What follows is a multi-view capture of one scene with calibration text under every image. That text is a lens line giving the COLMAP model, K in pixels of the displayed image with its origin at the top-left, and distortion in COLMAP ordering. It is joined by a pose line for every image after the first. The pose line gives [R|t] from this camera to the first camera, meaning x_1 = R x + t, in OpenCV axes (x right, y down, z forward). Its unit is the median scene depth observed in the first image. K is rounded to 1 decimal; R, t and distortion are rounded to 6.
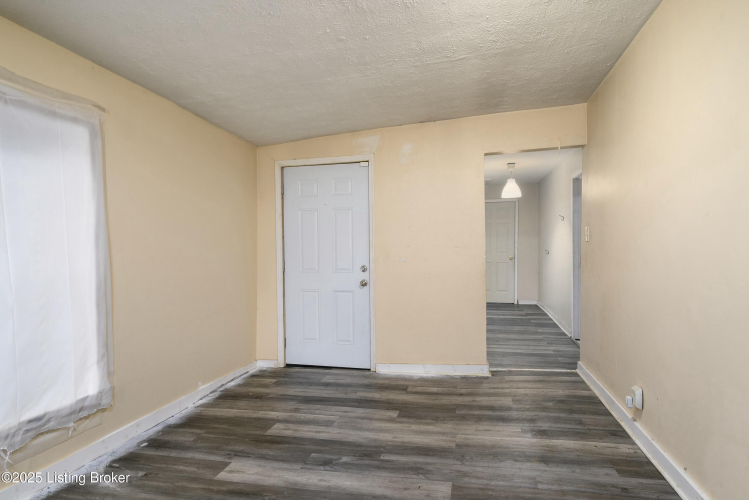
lens RADIAL K [[422.1, 0, 389.3], [0, 422.1, 270.0], [0, 0, 1]] dist [-0.004130, -0.000373]
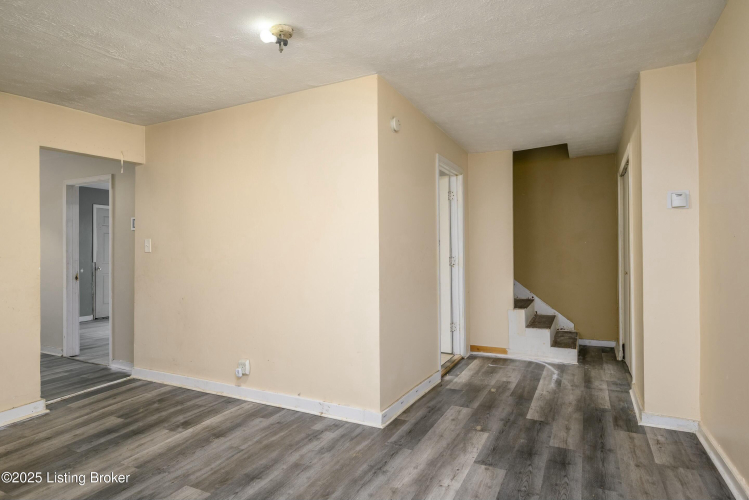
lens RADIAL K [[422.1, 0, 378.3], [0, 422.1, 248.7], [0, 0, 1]] dist [-0.004130, -0.000373]
pose [[0.232657, 0.024836, 0.972242, -0.588831], [0.054573, 0.997765, -0.038547, -0.001676], [-0.971026, 0.062027, 0.230782, 0.221076]]
